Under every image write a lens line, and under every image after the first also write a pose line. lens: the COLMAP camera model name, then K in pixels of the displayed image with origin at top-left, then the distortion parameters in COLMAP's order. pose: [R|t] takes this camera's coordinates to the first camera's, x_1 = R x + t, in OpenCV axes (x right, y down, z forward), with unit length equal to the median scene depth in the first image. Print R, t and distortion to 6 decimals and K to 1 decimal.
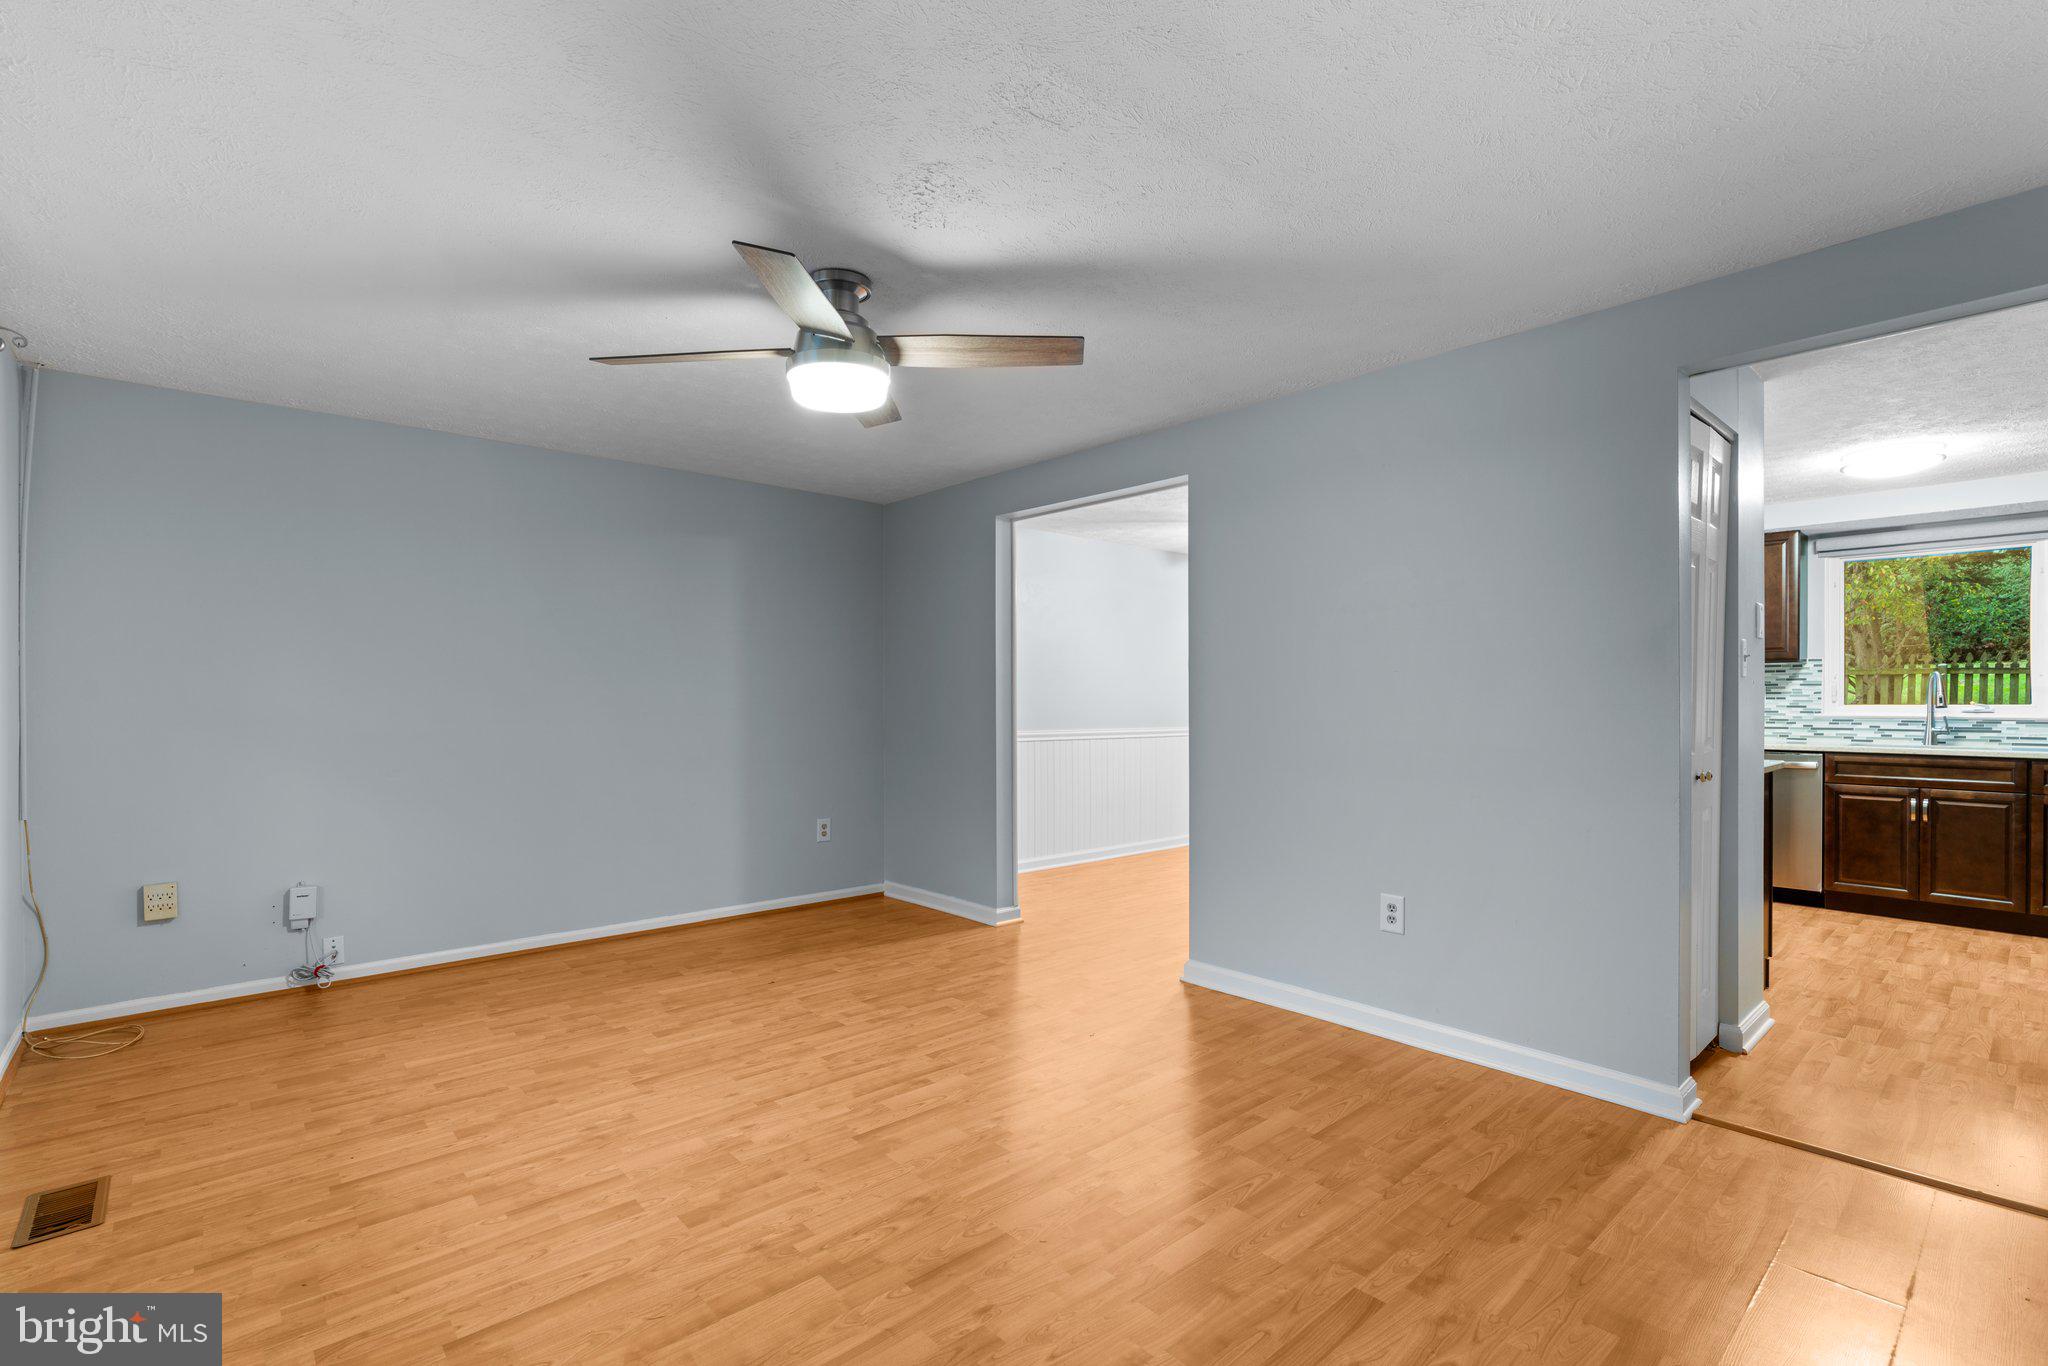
lens RADIAL K [[934.8, 0, 1029.4], [0, 934.8, 703.4], [0, 0, 1]] dist [-0.013821, 0.007547]
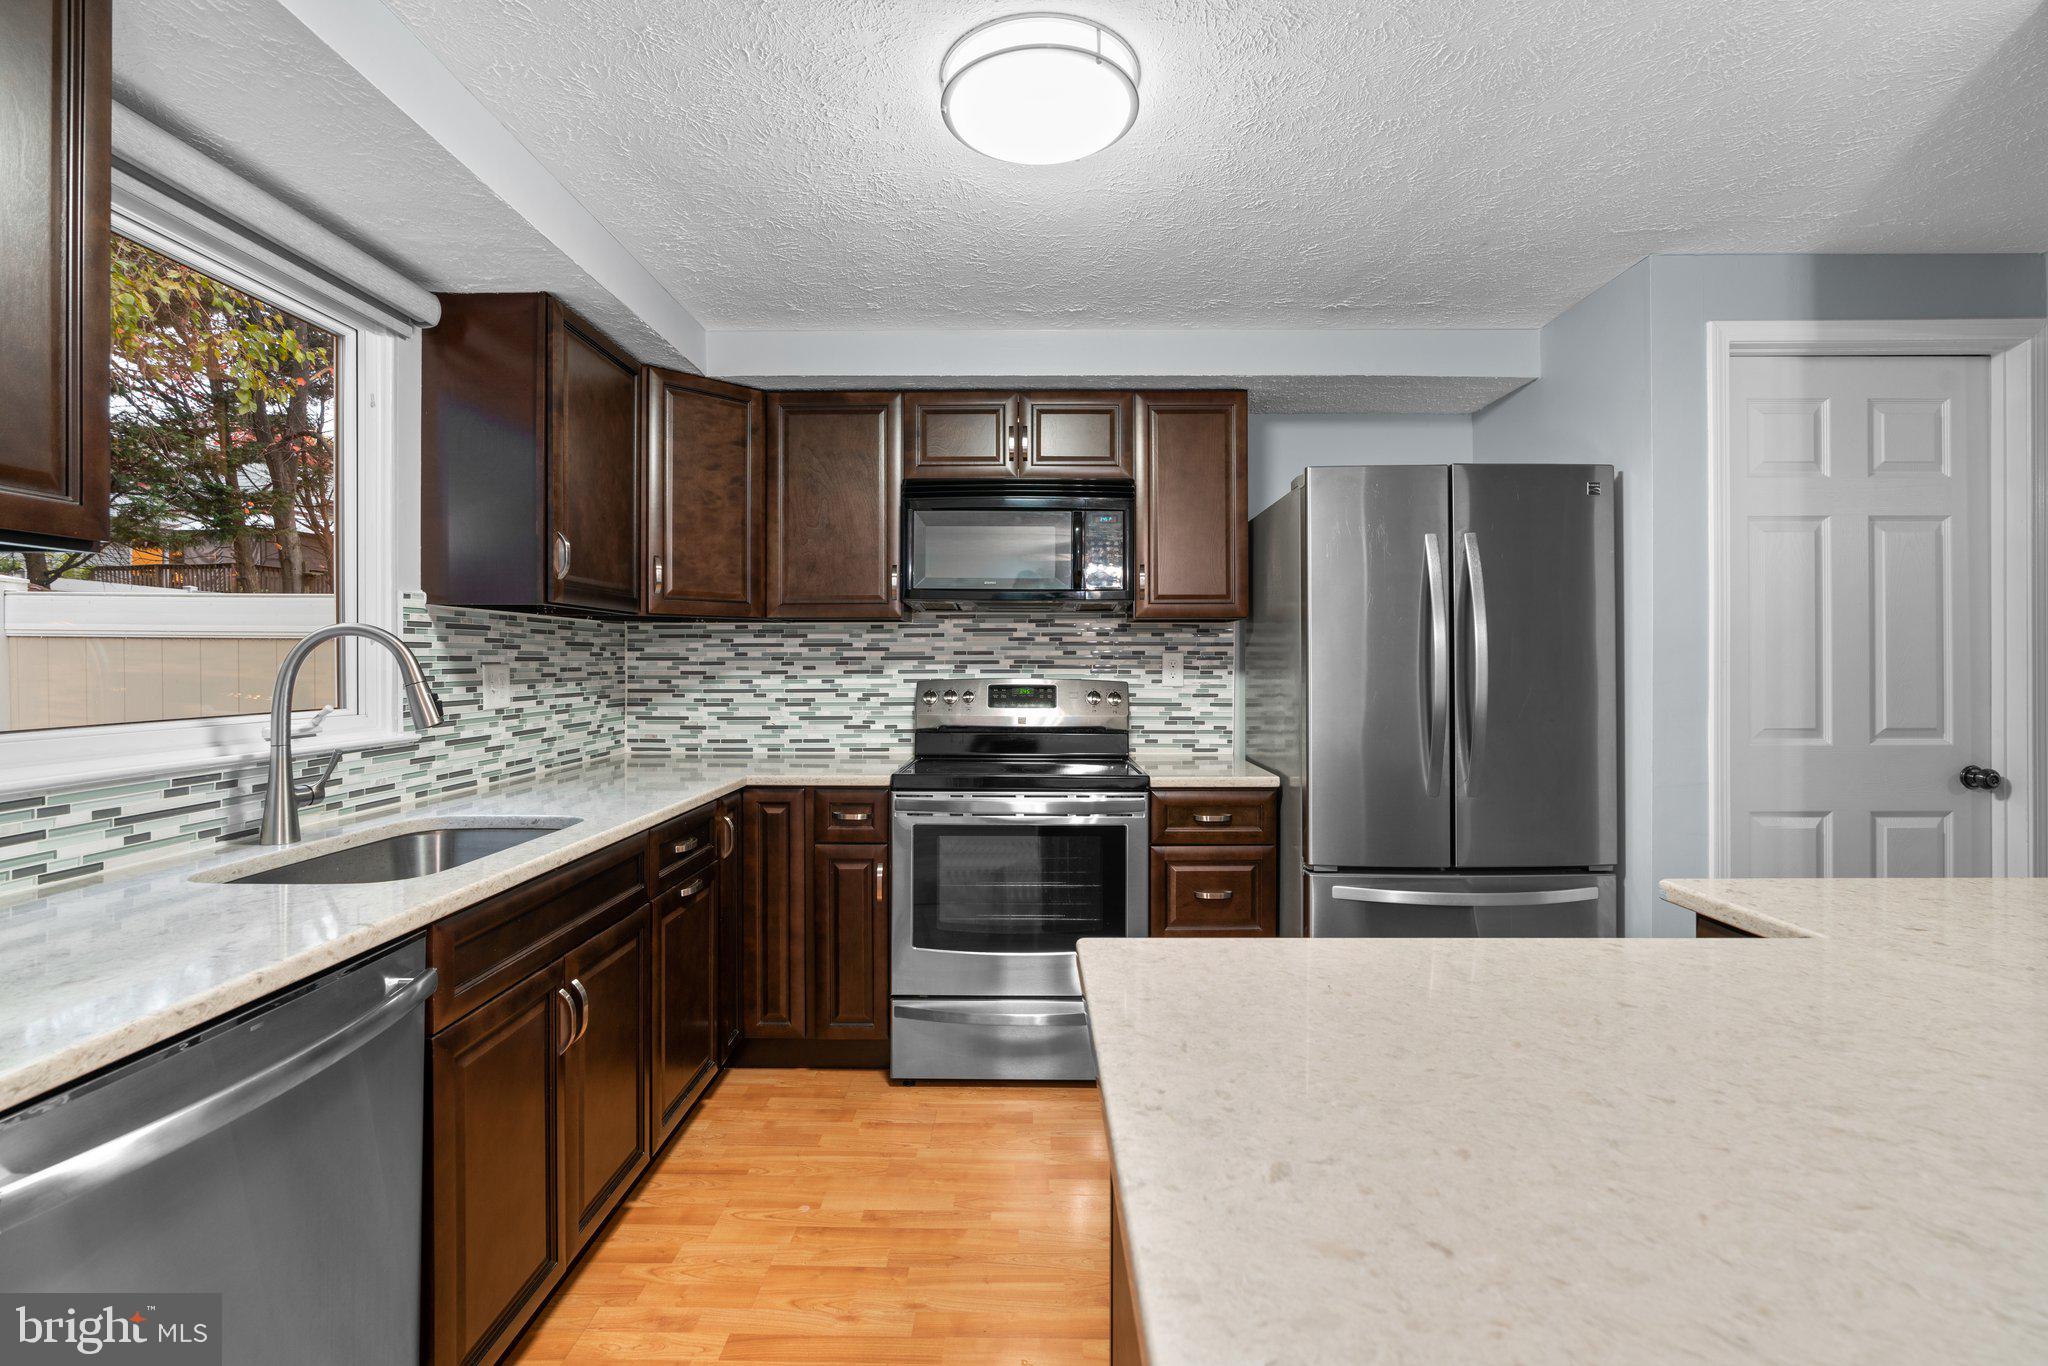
lens RADIAL K [[926.2, 0, 1022.5], [0, 926.2, 664.4], [0, 0, 1]] dist [-0.015006, 0.008495]
pose [[-0.736931, -0.004324, 0.675954, 0.934804], [0.001774, 0.999964, 0.008330, -0.036666], [-0.675965, 0.007338, -0.736897, 1.809114]]
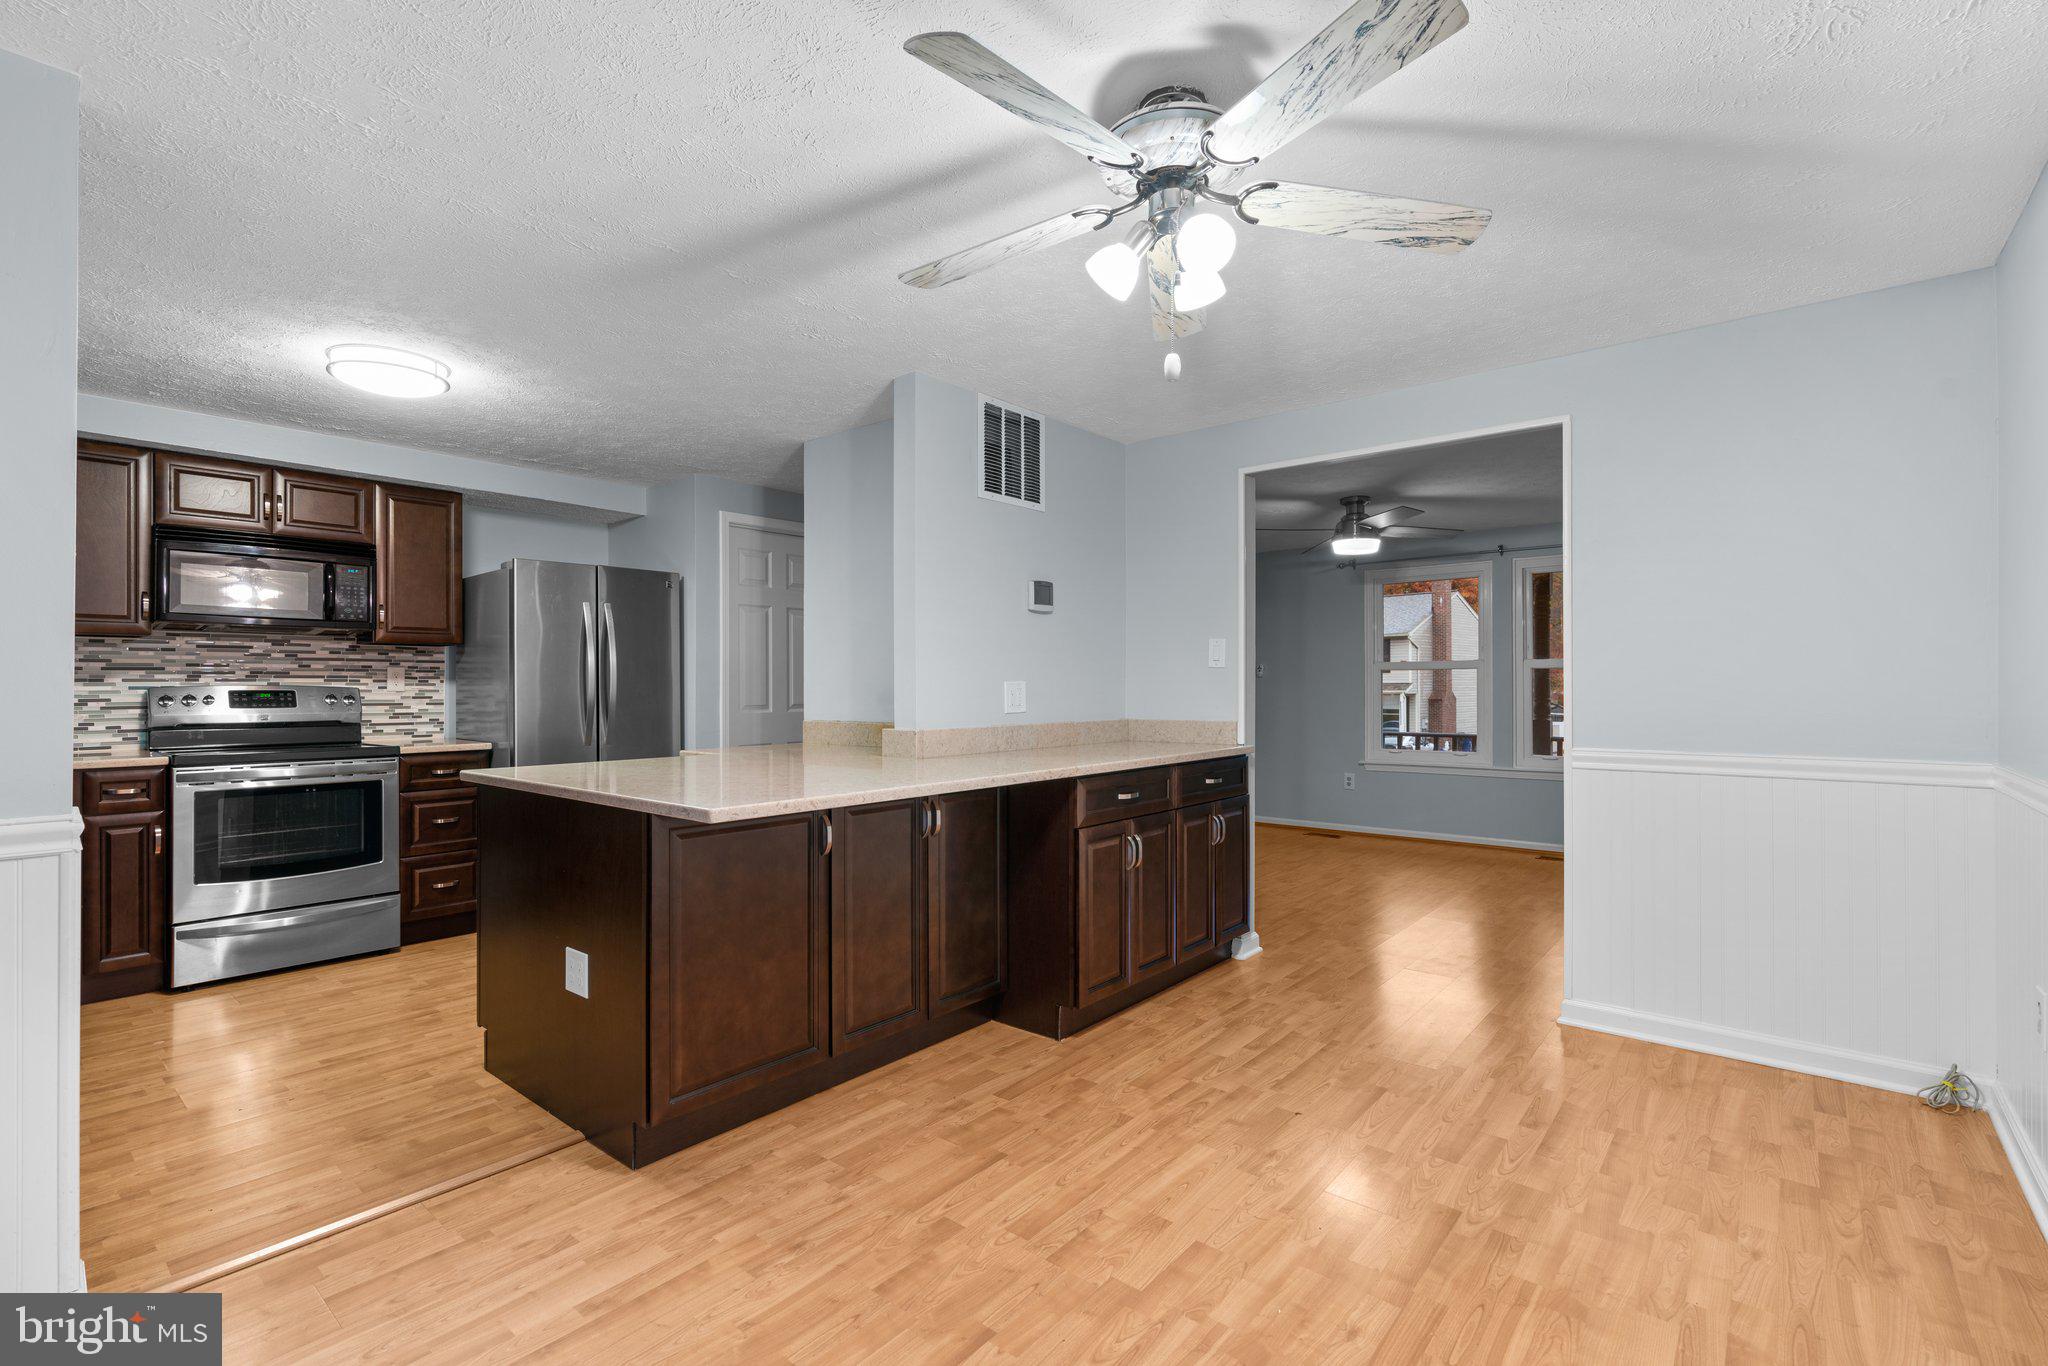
lens RADIAL K [[921.3, 0, 1020.9], [0, 921.3, 676.3], [0, 0, 1]] dist [-0.003734, 0.000264]
pose [[-0.990502, -0.000107, -0.137495, 0.729899], [0.000740, 0.999981, -0.006109, -0.015661], [0.137493, -0.006153, -0.990484, 2.532649]]
